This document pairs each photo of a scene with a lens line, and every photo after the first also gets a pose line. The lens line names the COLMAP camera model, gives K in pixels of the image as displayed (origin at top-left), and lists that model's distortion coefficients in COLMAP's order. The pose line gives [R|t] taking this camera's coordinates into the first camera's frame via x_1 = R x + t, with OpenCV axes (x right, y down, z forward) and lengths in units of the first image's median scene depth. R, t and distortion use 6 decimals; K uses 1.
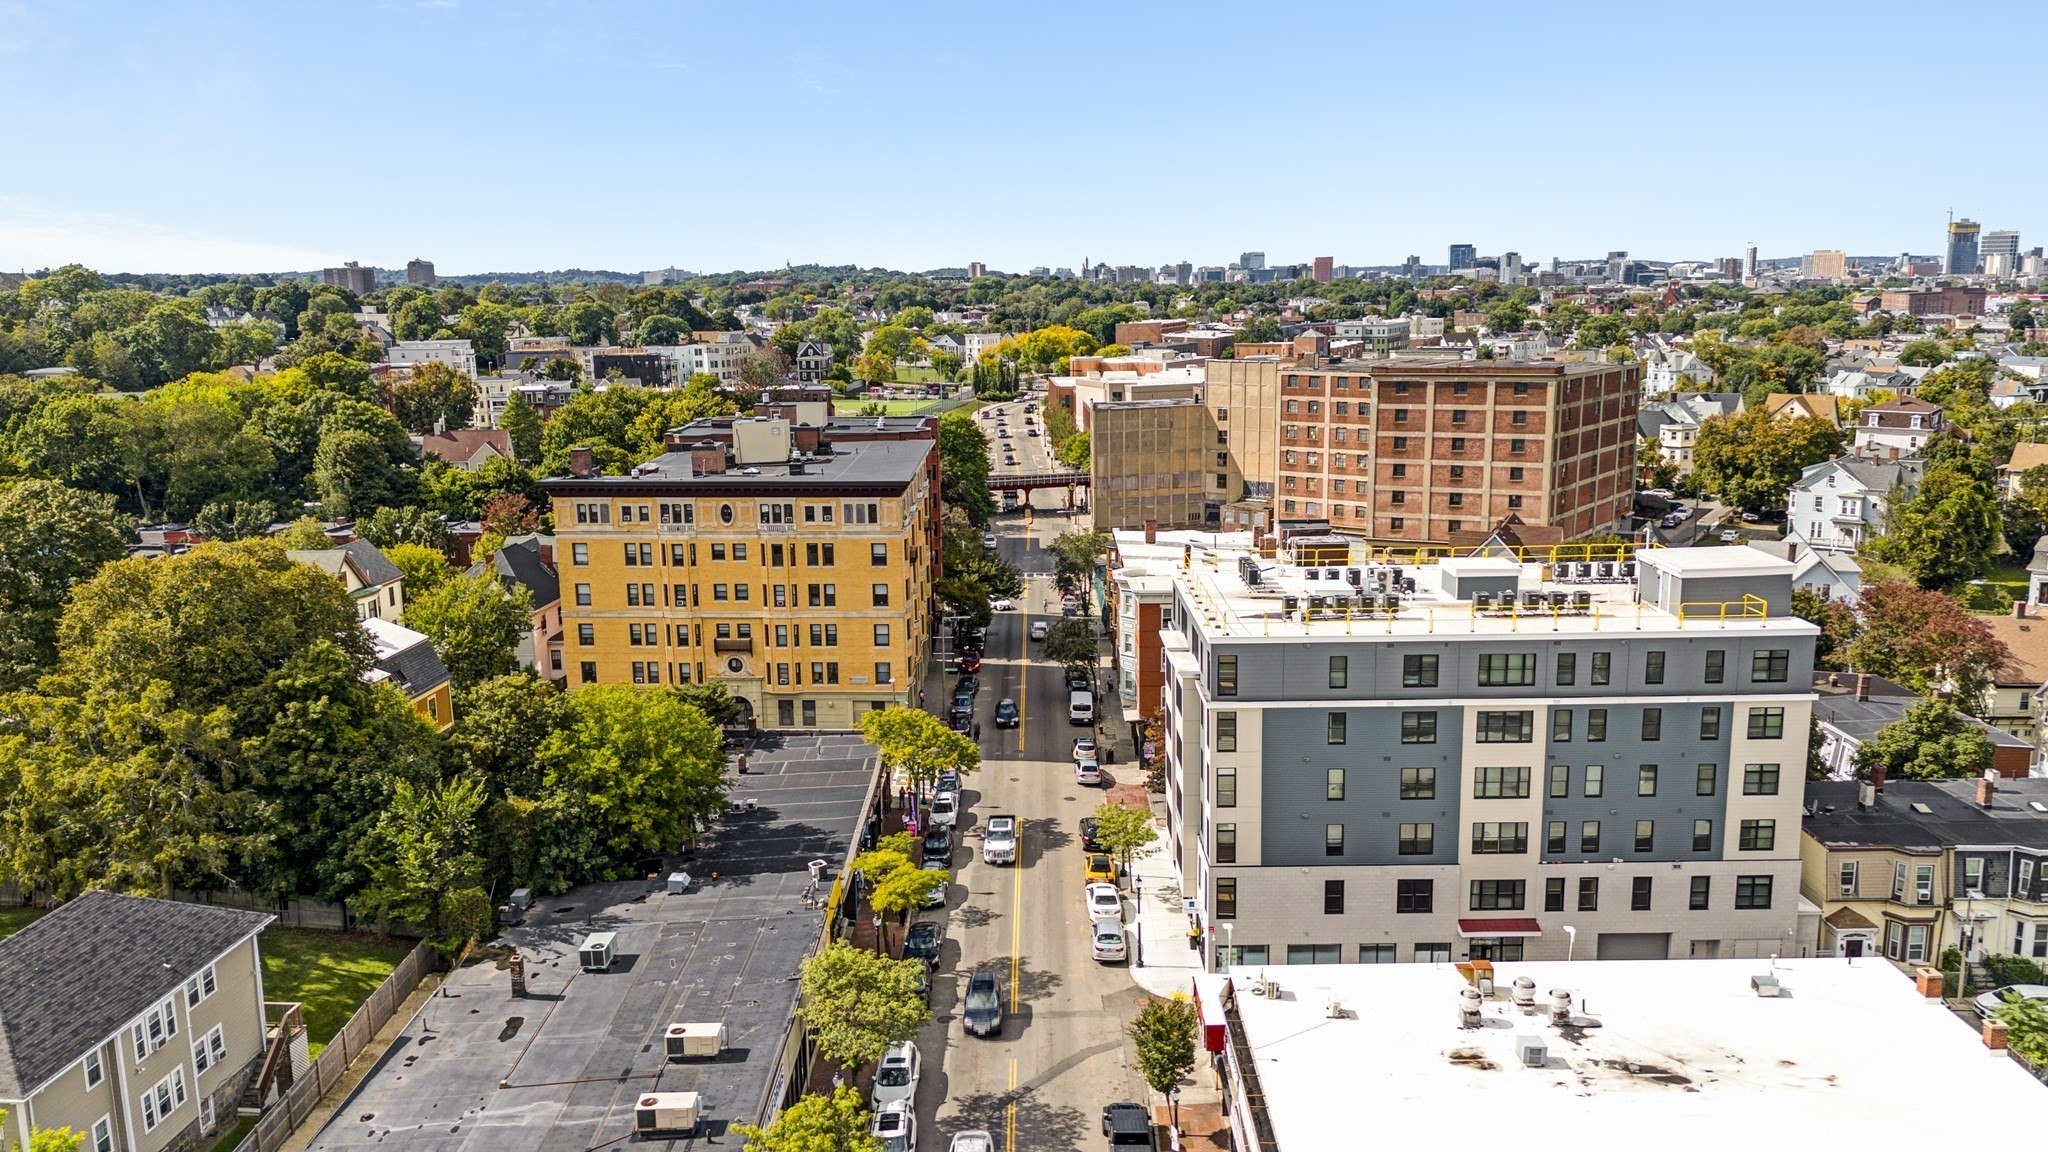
lens RADIAL K [[1498.3, 0, 1032.3], [0, 1498.3, 573.5], [0, 0, 1]] dist [0.049838, -0.027919]
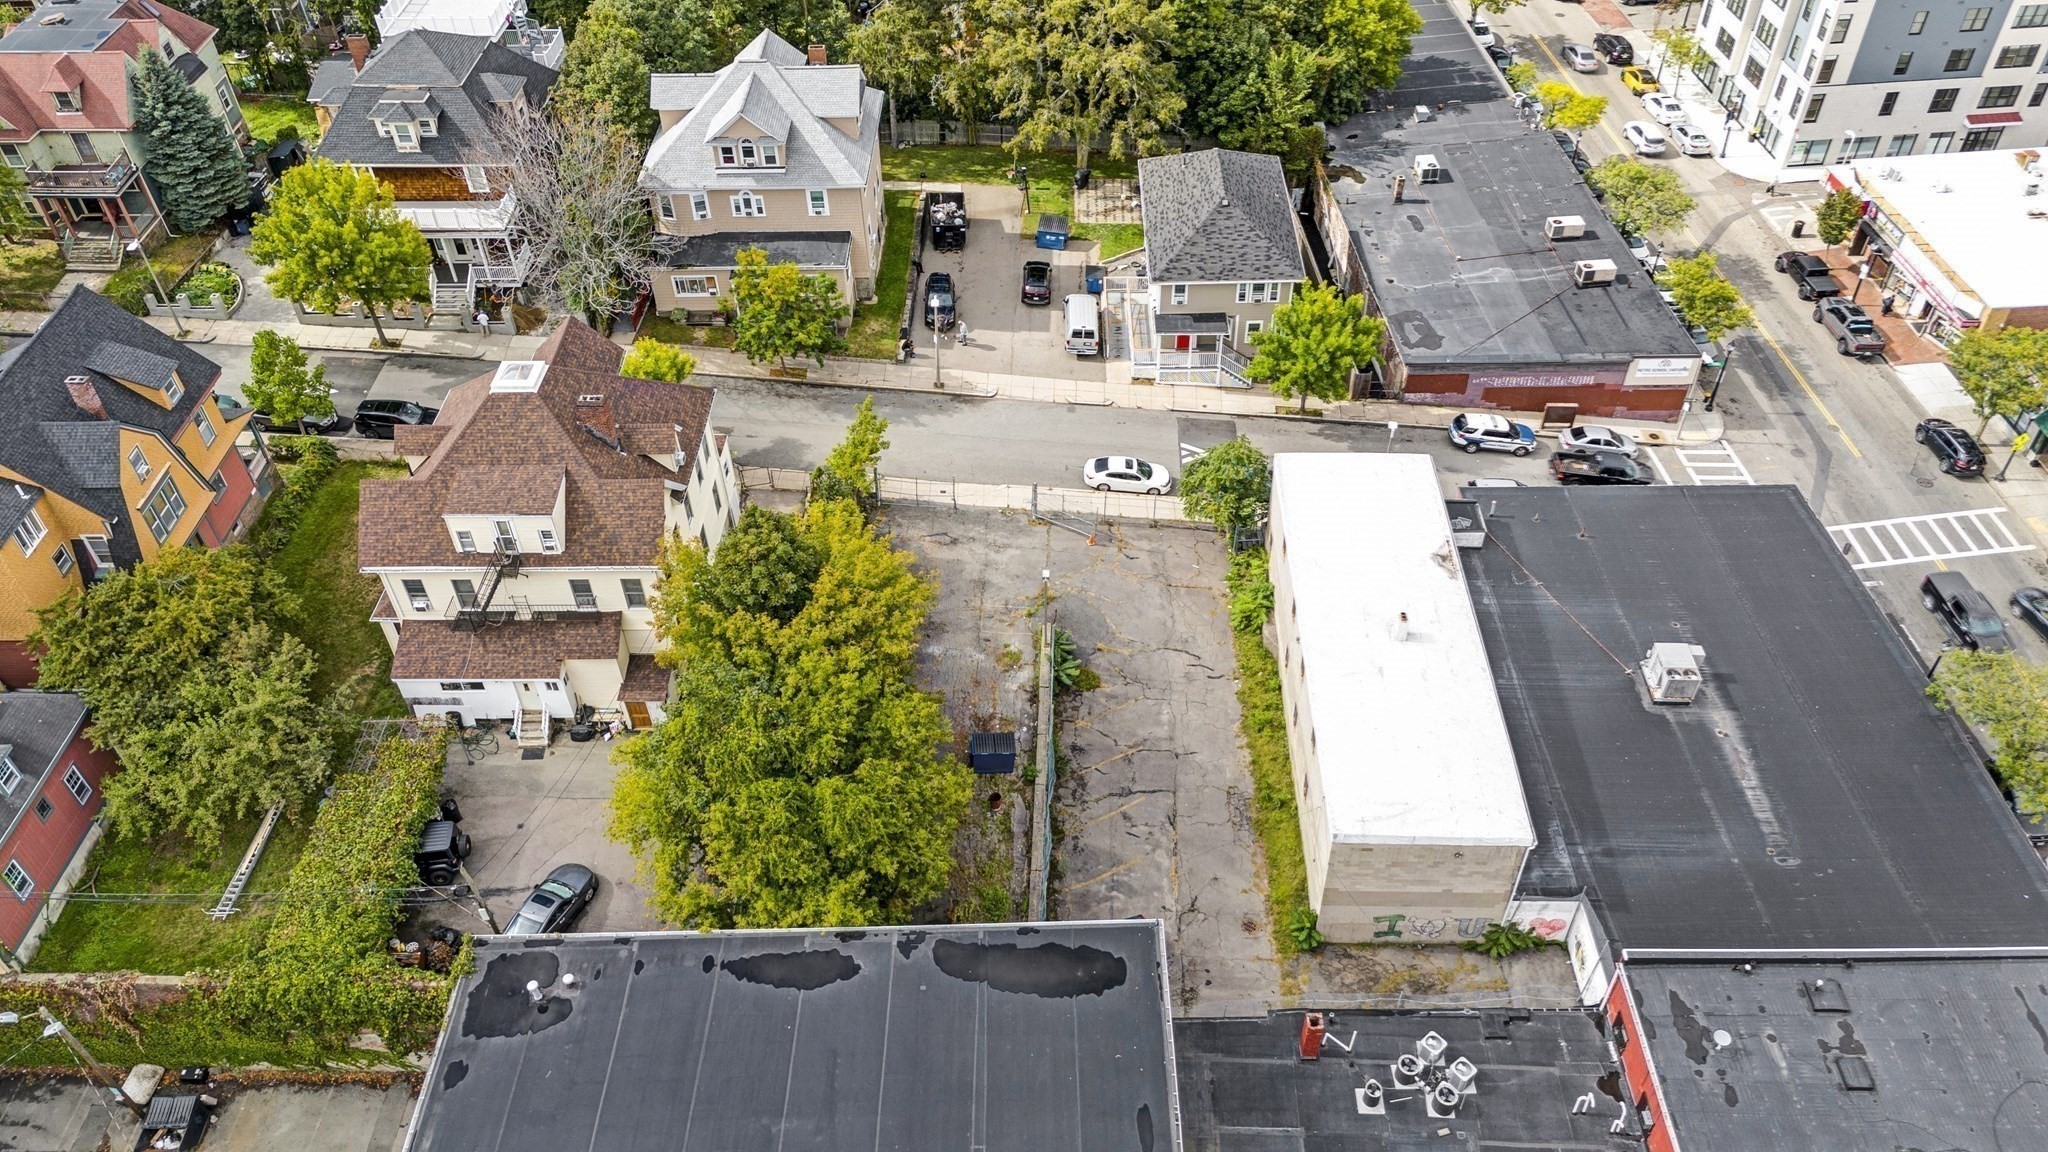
lens RADIAL K [[1498.3, 0, 1022.2], [0, 1498.3, 572.4], [0, 0, 1]] dist [0.049838, -0.027919]
pose [[0.997056, -0.053651, 0.054779, -0.708392], [0.016218, 0.845818, 0.533225, -0.189476], [-0.074941, -0.530767, 0.844198, -0.389135]]
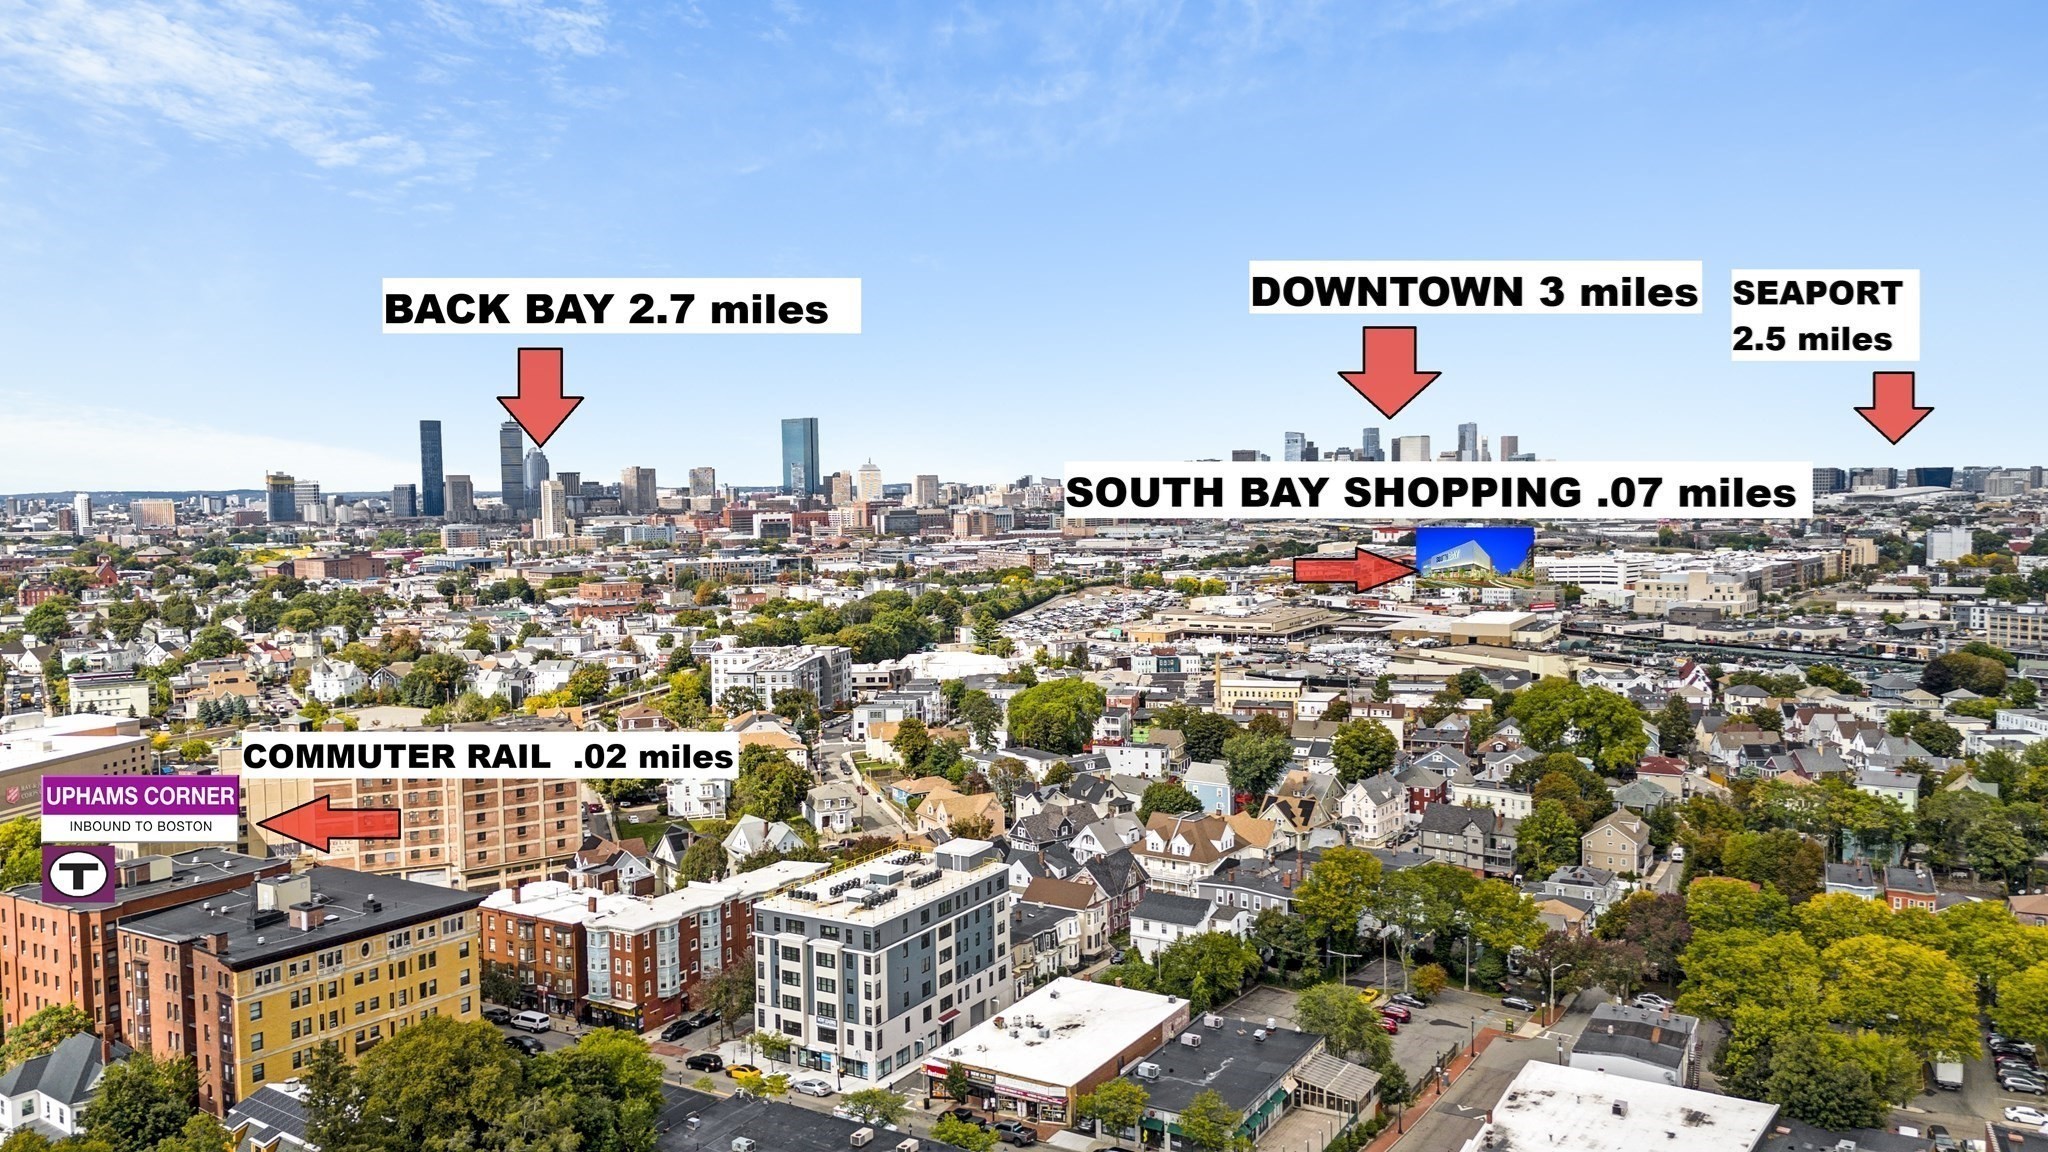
lens RADIAL K [[1498.3, 0, 1029.7], [0, 1498.3, 575.7], [0, 0, 1]] dist [0.049838, -0.027919]
pose [[0.524906, -0.045719, 0.849931, -1.602547], [0.172991, 0.983446, -0.053935, -0.300426], [-0.833395, 0.175341, 0.524126, -0.482150]]
